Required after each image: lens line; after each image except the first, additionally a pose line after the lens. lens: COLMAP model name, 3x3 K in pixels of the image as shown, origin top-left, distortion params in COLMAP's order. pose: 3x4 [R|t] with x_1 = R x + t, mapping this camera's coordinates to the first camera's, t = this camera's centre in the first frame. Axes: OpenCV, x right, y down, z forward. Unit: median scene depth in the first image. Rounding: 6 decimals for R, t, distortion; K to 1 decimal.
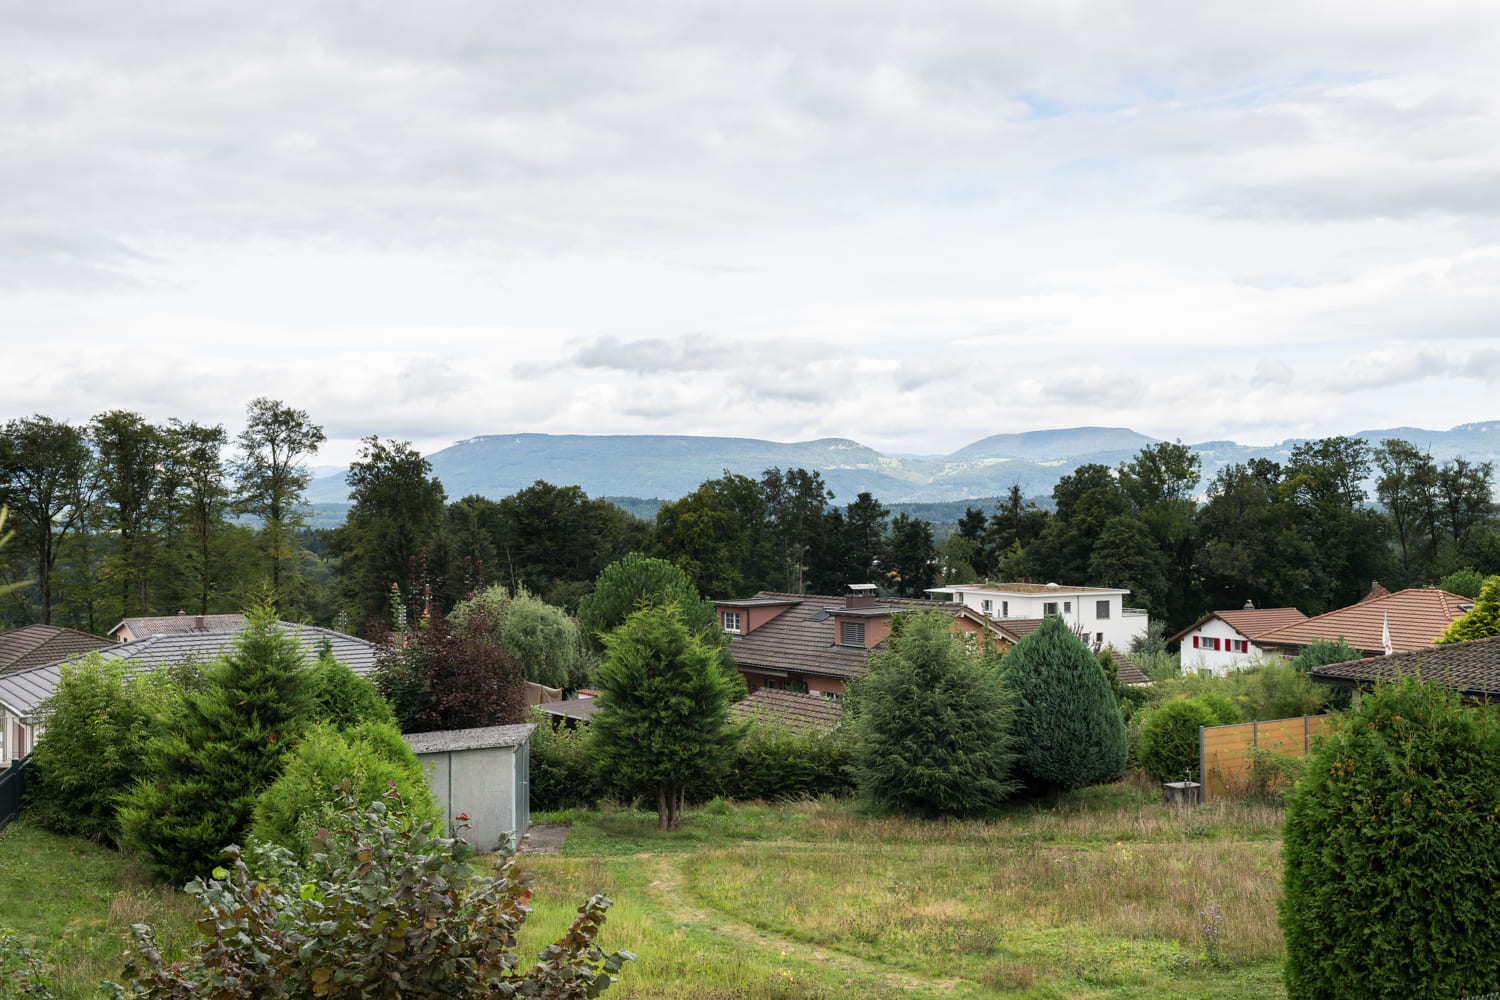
lens RADIAL K [[1463.9, 0, 750.0], [0, 1463.9, 500.0], [0, 0, 1]] dist [-0.035751, 0.002665]
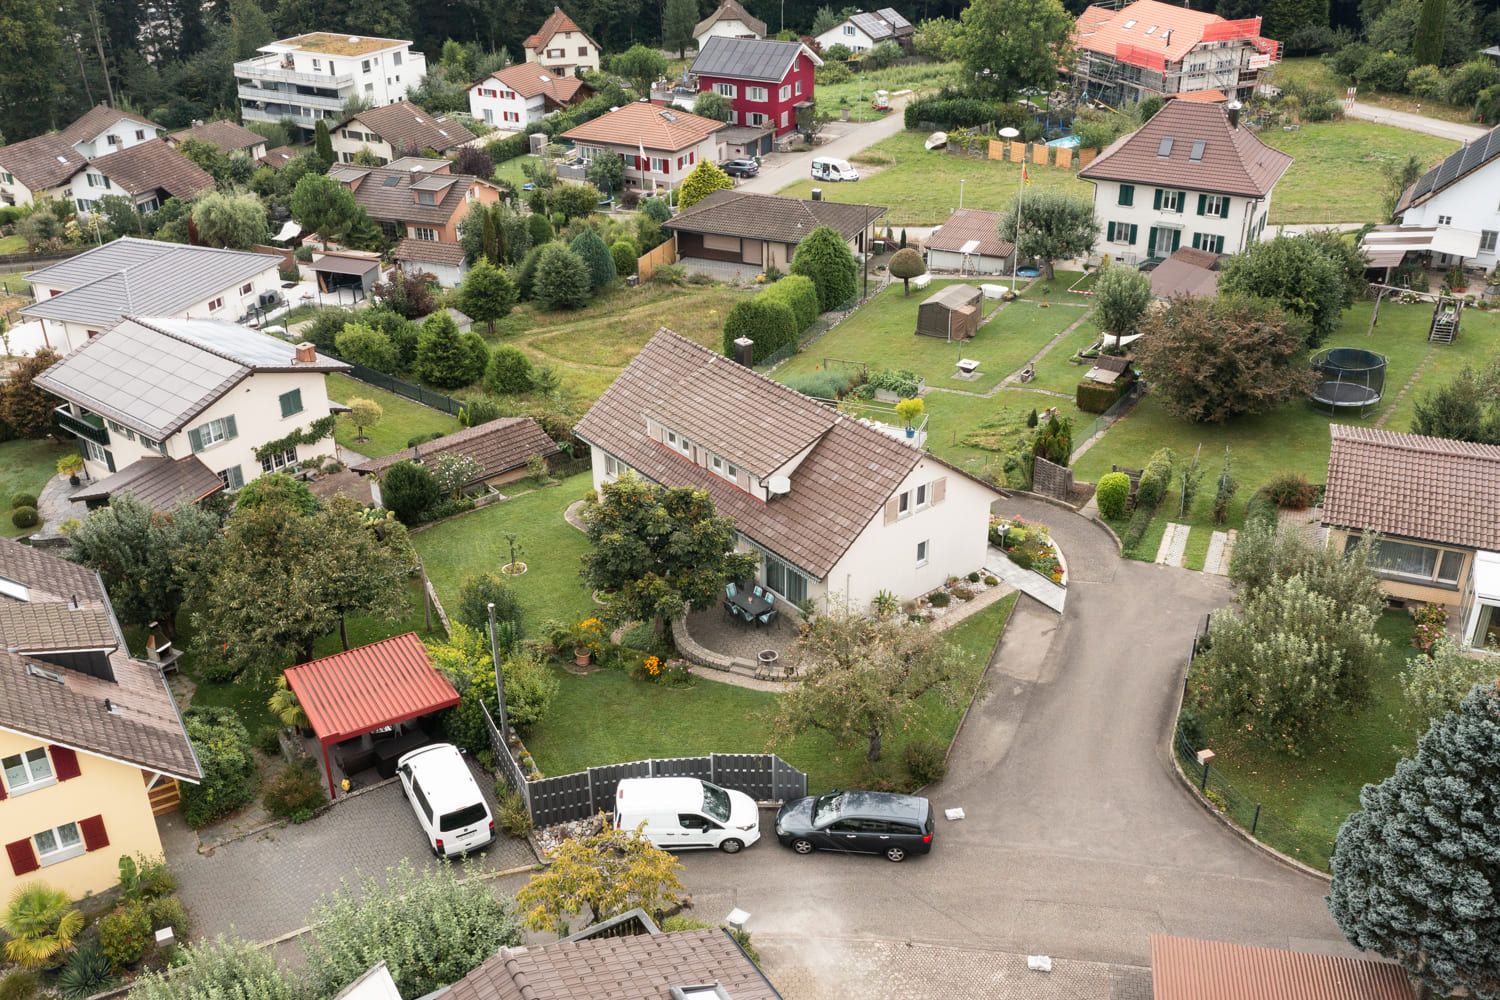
lens RADIAL K [[1495.7, 0, 750.0], [0, 1495.7, 500.0], [0, 0, 1]] dist [-0.006005, -0.003404]
pose [[0.819315, -0.273017, 0.504167, -0.207645], [-0.002616, 0.877557, 0.479466, -0.154701], [-0.573337, -0.394152, 0.718281, -0.267756]]
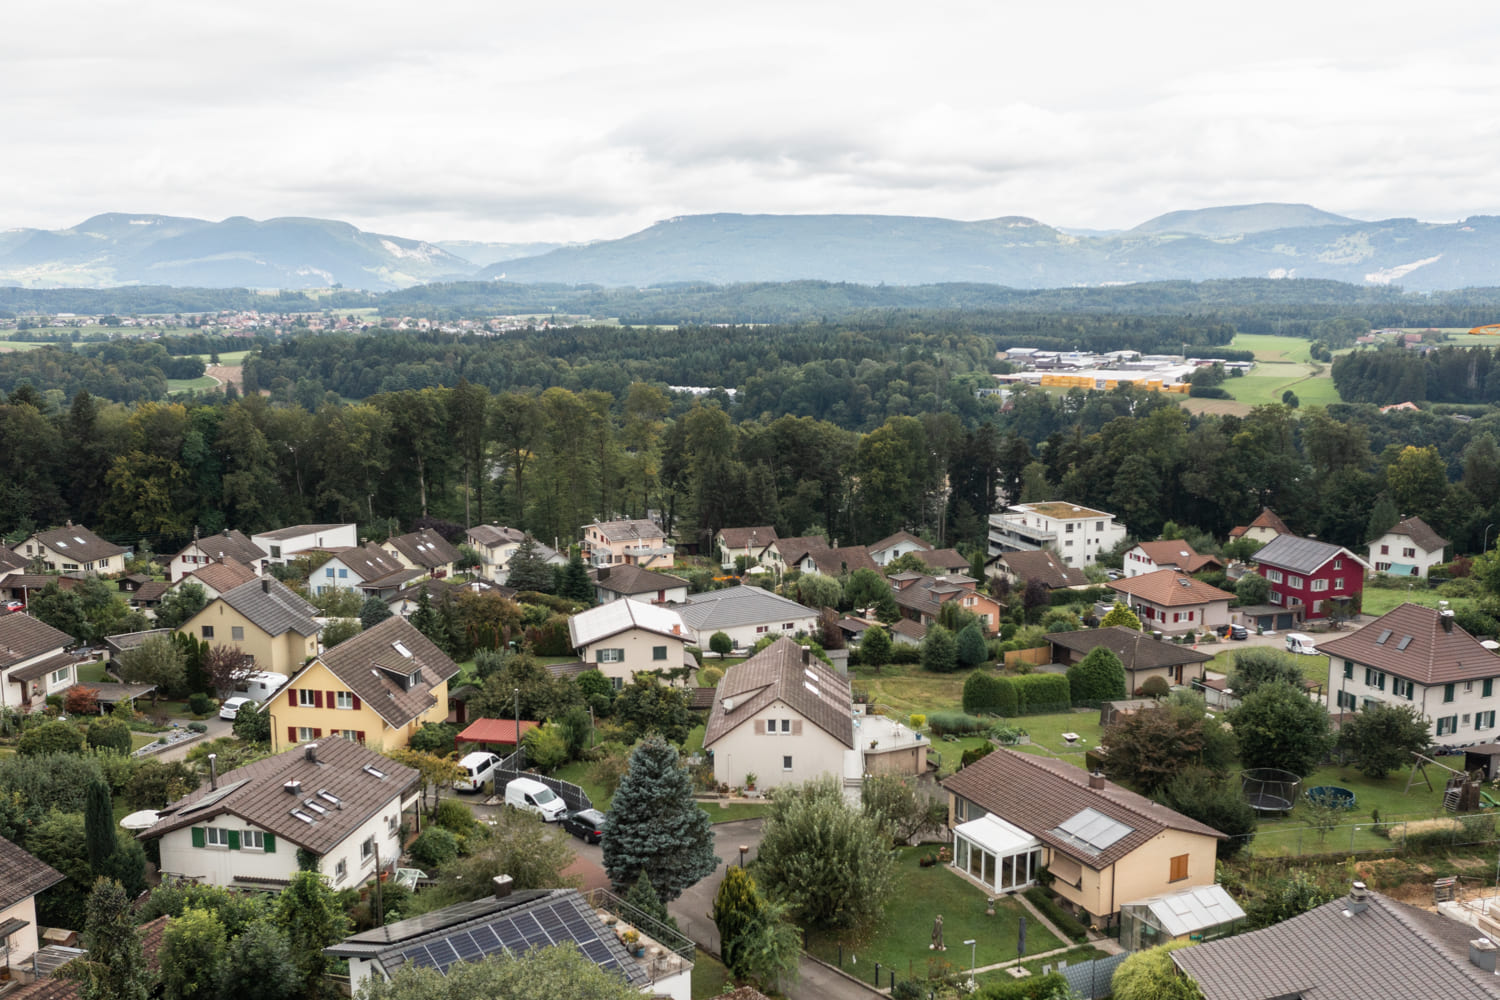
lens RADIAL K [[1495.7, 0, 750.0], [0, 1495.7, 500.0], [0, 0, 1]] dist [-0.006005, -0.003404]
pose [[0.992545, 0.016170, -0.120799, 0.016688], [0.005295, 0.984501, 0.175297, -0.182837], [0.121761, -0.174630, 0.977077, -0.569593]]
